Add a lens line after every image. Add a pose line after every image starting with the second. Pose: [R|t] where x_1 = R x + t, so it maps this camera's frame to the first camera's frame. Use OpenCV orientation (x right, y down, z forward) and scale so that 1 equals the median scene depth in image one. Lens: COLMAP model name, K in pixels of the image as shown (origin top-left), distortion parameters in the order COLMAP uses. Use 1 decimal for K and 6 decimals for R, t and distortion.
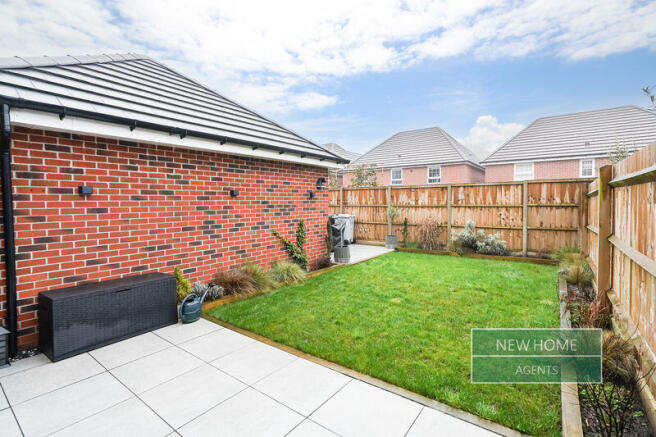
lens RADIAL K [[303.9, 0, 330.5], [0, 303.9, 215.4], [0, 0, 1]] dist [-0.018965, 0.005583]
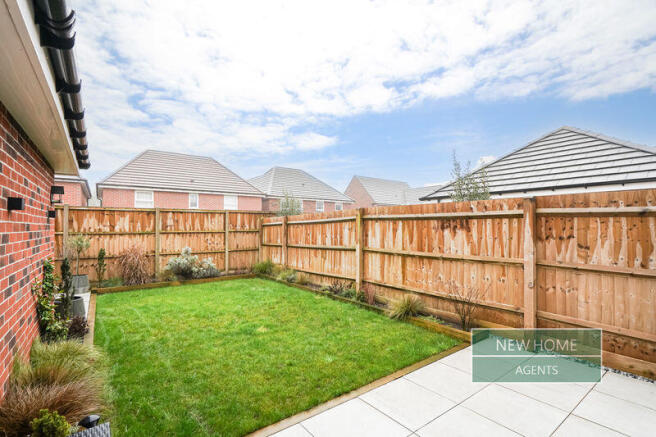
lens RADIAL K [[303.9, 0, 322.2], [0, 303.9, 223.5], [0, 0, 1]] dist [-0.018965, 0.005583]
pose [[0.308202, 0.017934, 0.951152, -0.361329], [0.040856, 0.998650, -0.032068, -0.010207], [-0.950443, 0.048744, 0.307053, 0.283790]]
